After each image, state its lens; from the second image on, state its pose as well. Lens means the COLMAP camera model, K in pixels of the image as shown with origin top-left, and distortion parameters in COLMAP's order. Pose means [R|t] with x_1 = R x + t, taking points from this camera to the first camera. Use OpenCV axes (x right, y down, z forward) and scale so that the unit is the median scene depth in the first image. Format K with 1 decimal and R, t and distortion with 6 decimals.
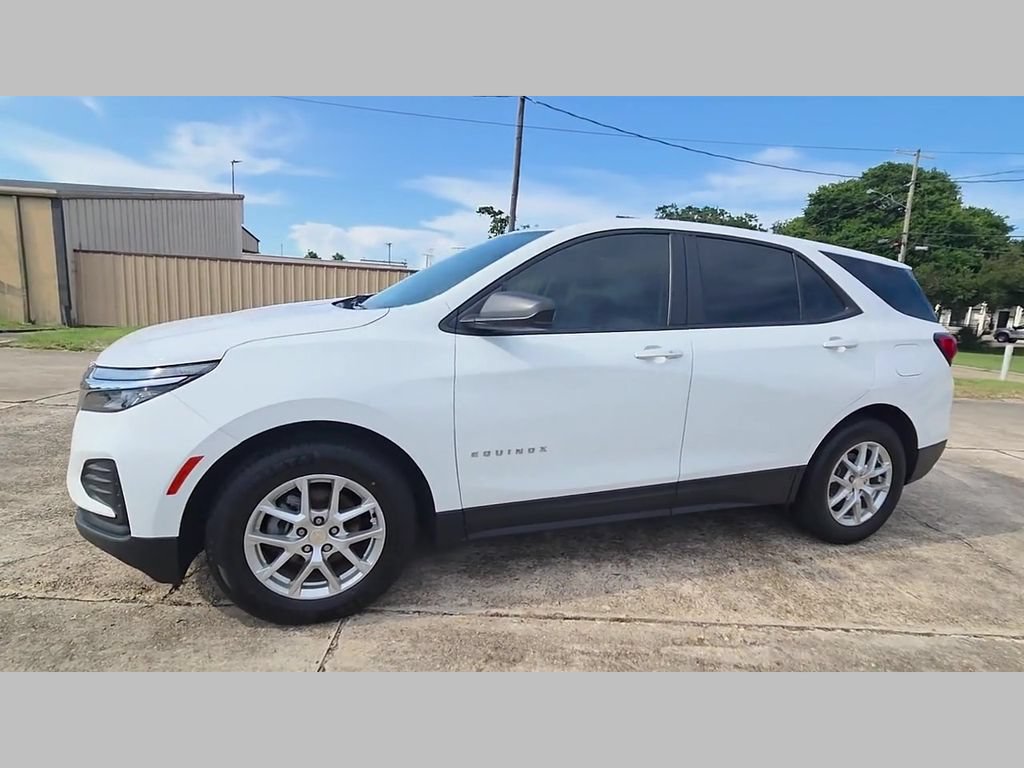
lens RADIAL K [[519.9, 0, 506.9], [0, 519.9, 387.4], [0, 0, 1]] dist [0.006103, -0.001187]
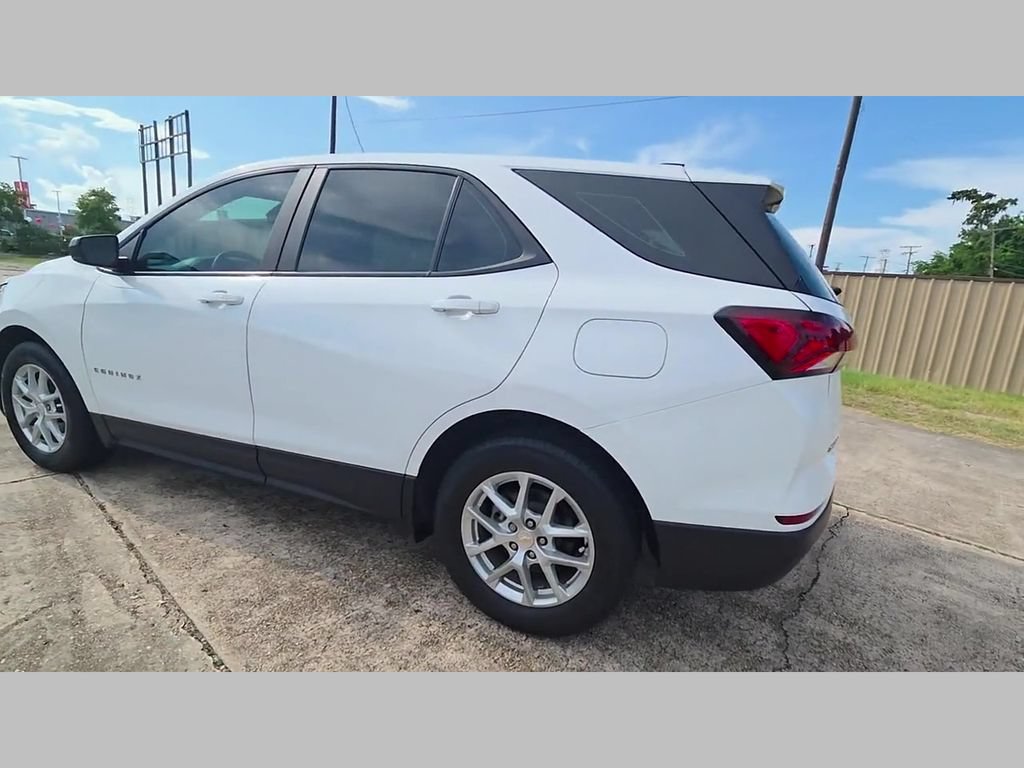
lens RADIAL K [[521.0, 0, 508.9], [0, 521.0, 389.0], [0, 0, 1]] dist [0.004637, -0.000339]
pose [[0.734557, 0.139011, -0.664156, 1.246469], [-0.144556, 0.988380, 0.046993, -0.022041], [0.662971, 0.061488, 0.746116, 0.610368]]
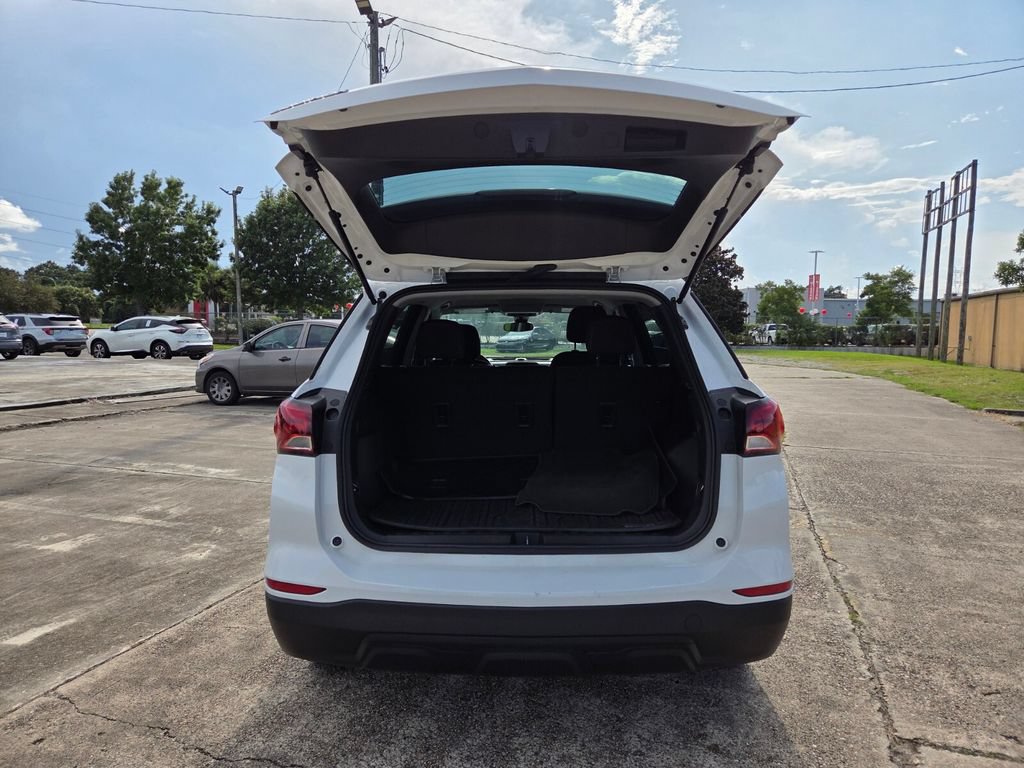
lens RADIAL K [[680.3, 0, 515.1], [0, 680.3, 386.7], [0, 0, 1]] dist [0.073219, -0.067329]
pose [[-0.337611, 0.020874, -0.941054, 1.864525], [-0.192636, 0.977062, 0.090783, -0.291050], [0.921363, 0.211930, -0.325845, 1.860389]]
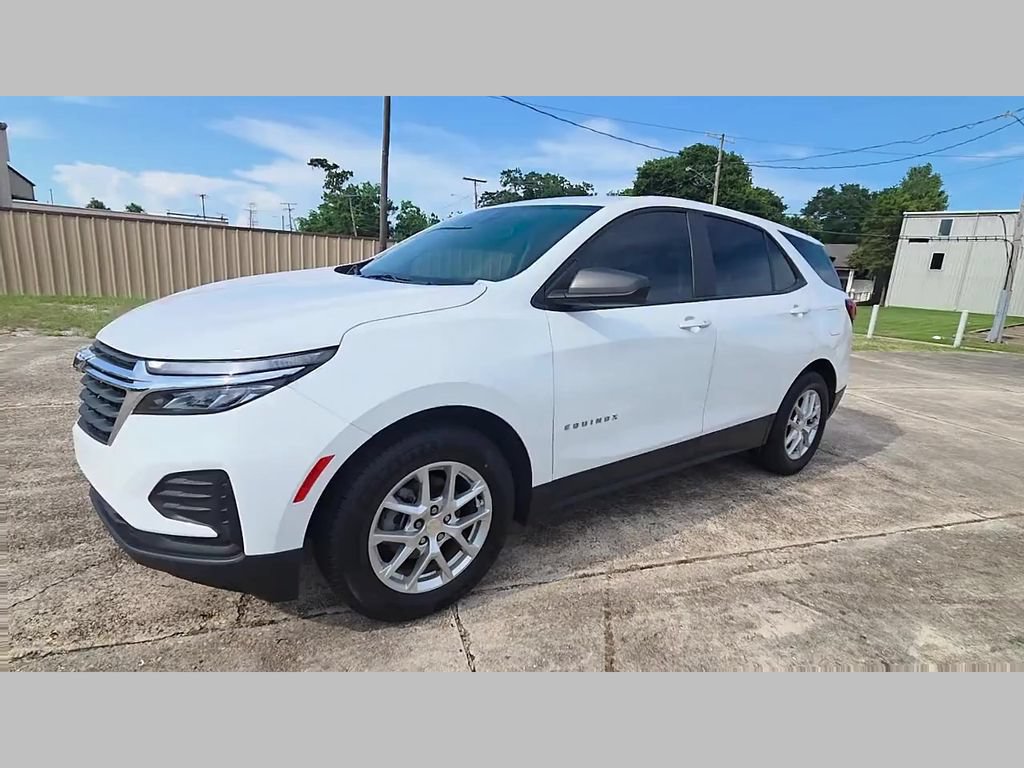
lens RADIAL K [[522.1, 0, 515.3], [0, 522.1, 383.4], [0, 0, 1]] dist [0.004185, -0.000682]
pose [[0.953383, -0.059882, 0.295762, -0.385936], [0.041808, 0.996872, 0.067064, -0.026426], [-0.298853, -0.051572, 0.952905, 0.042191]]
